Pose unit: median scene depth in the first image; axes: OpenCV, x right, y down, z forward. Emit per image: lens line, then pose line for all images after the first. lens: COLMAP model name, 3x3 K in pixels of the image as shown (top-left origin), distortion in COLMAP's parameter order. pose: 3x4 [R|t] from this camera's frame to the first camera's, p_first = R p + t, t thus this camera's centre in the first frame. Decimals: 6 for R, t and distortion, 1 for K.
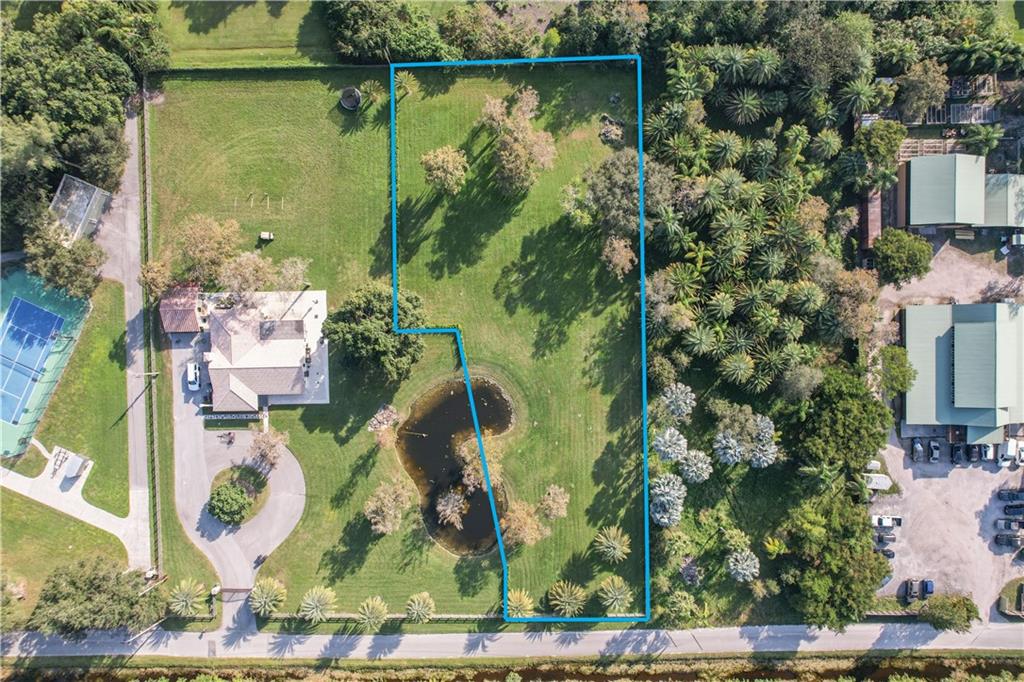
lens RADIAL K [[663.1, 0, 501.6], [0, 663.1, 331.5], [0, 0, 1]] dist [-0.058770, 0.052552]
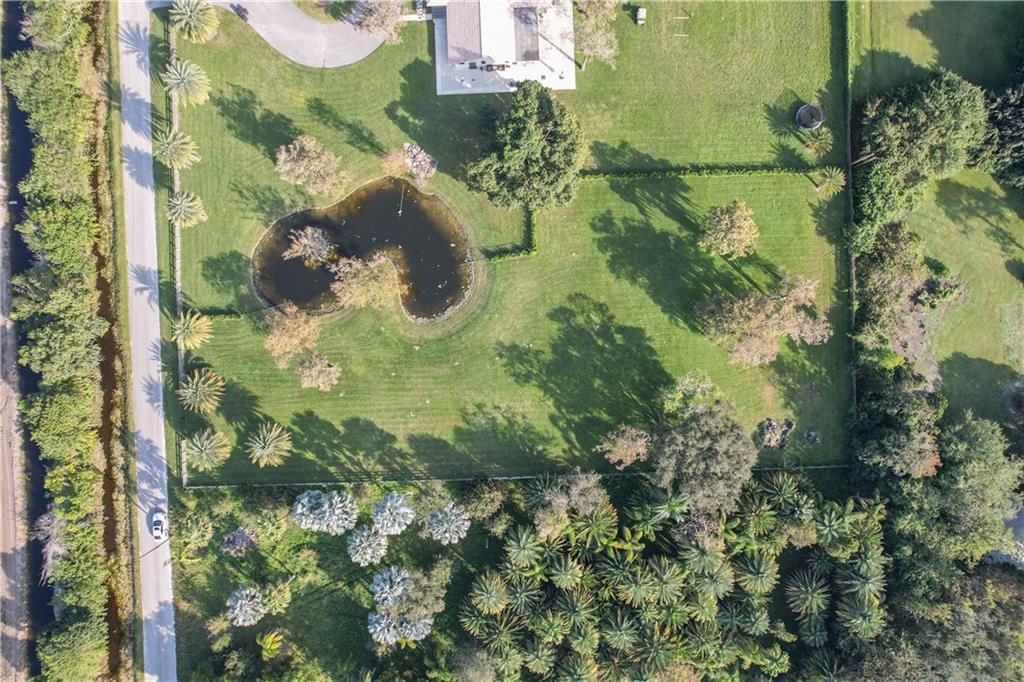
lens RADIAL K [[663.1, 0, 528.8], [0, 663.1, 339.6], [0, 0, 1]] dist [-0.058770, 0.052552]
pose [[0.015811, 0.999567, 0.024816, 0.023554], [-0.999655, 0.016323, -0.020578, 0.017915], [-0.020975, -0.024482, 0.999480, 0.184664]]
